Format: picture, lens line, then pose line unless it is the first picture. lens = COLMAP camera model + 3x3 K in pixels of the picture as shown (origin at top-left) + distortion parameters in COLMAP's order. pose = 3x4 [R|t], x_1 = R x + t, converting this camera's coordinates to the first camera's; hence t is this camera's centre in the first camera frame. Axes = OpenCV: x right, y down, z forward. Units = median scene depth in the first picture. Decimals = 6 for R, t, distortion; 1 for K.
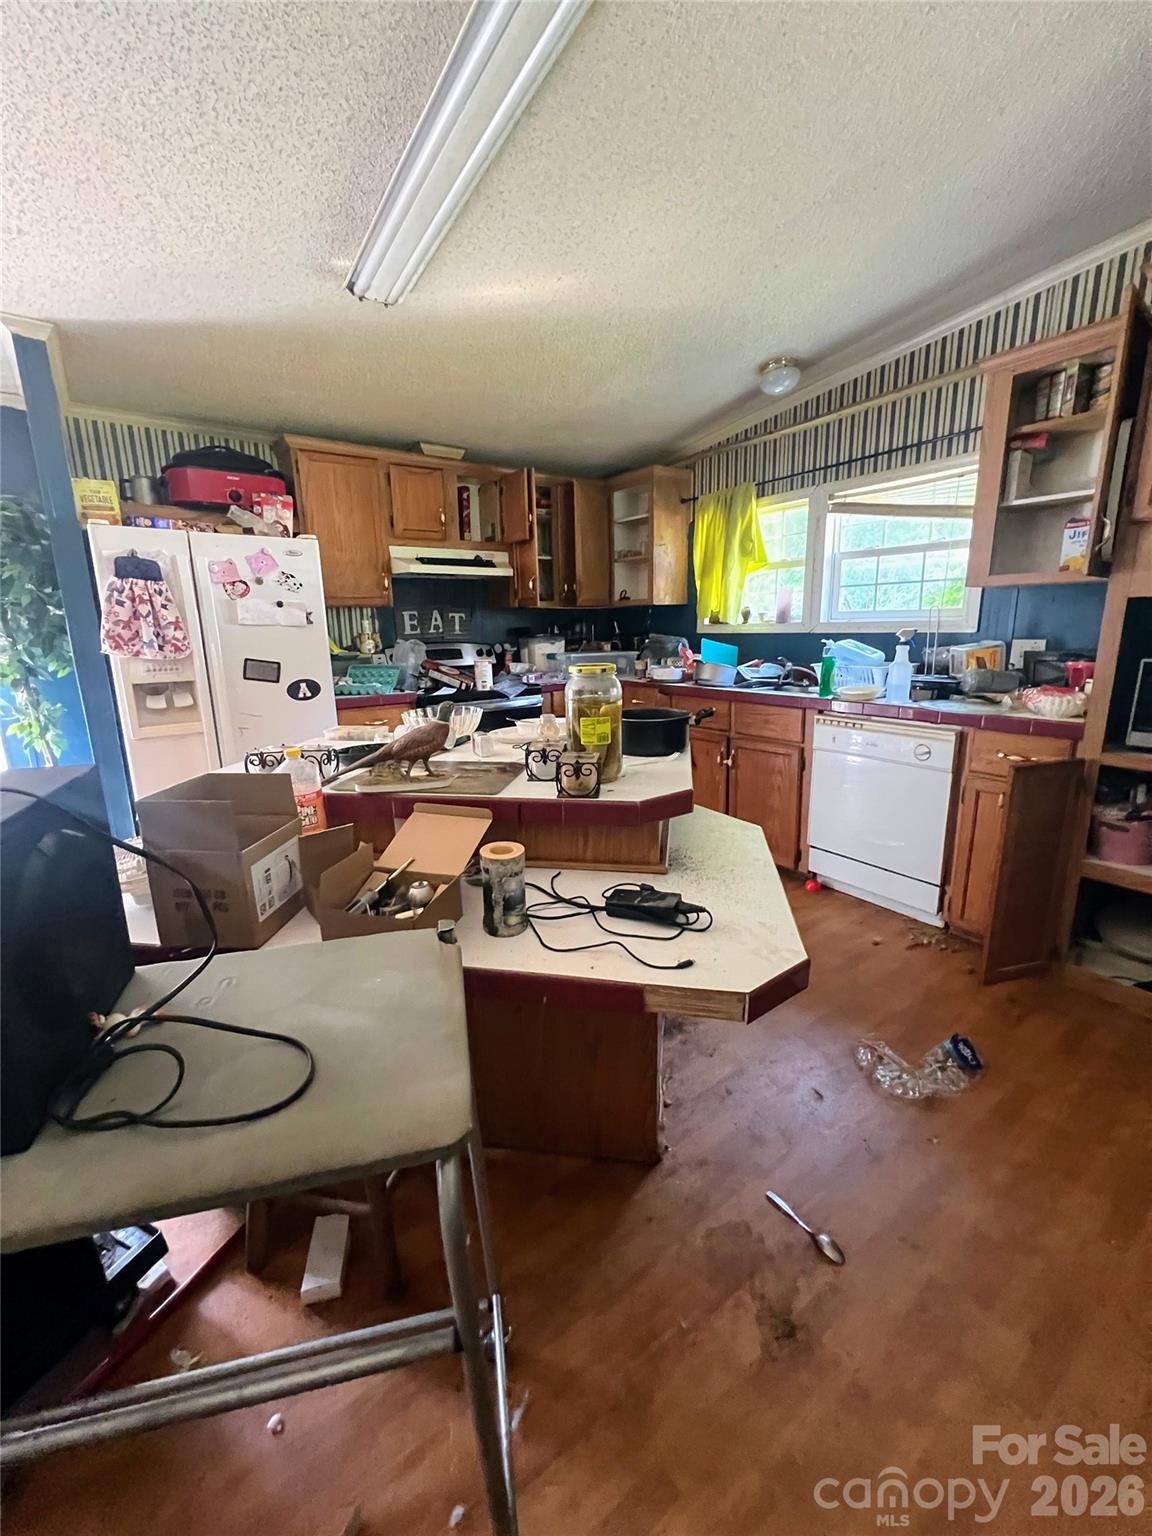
lens RADIAL K [[616.5, 0, 574.1], [0, 616.5, 761.3], [0, 0, 1]] dist [0.000384, 0.000150]
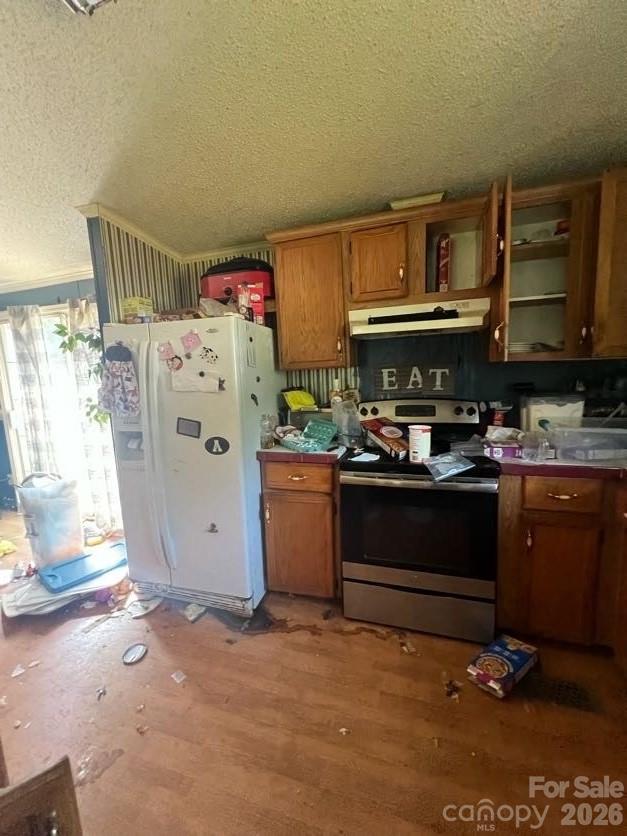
lens RADIAL K [[335.5, 0, 310.2], [0, 335.5, 411.9], [0, 0, 1]] dist [0.000384, 0.000150]
pose [[0.599856, 0.092337, -0.794762, 0.133806], [-0.146349, 0.989223, 0.004471, -0.171667], [0.786609, 0.113631, 0.606905, 0.619511]]
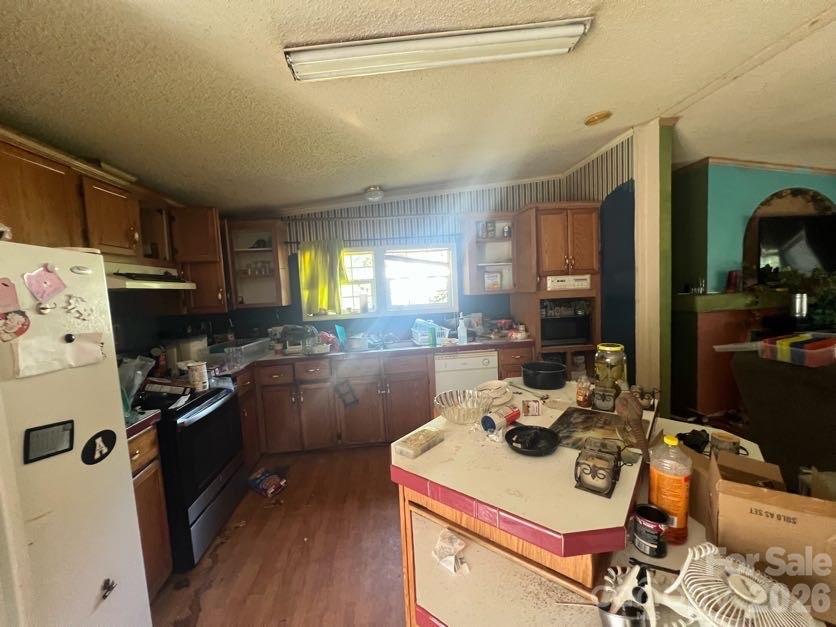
lens RADIAL K [[335.5, 0, 419.5], [0, 335.5, 313.6], [0, 0, 1]] dist [0.000384, 0.000150]
pose [[0.497439, -0.070865, 0.864600, -0.484608], [0.232536, 0.971077, -0.054196, -0.132702], [-0.835752, 0.228010, 0.499530, 0.363905]]
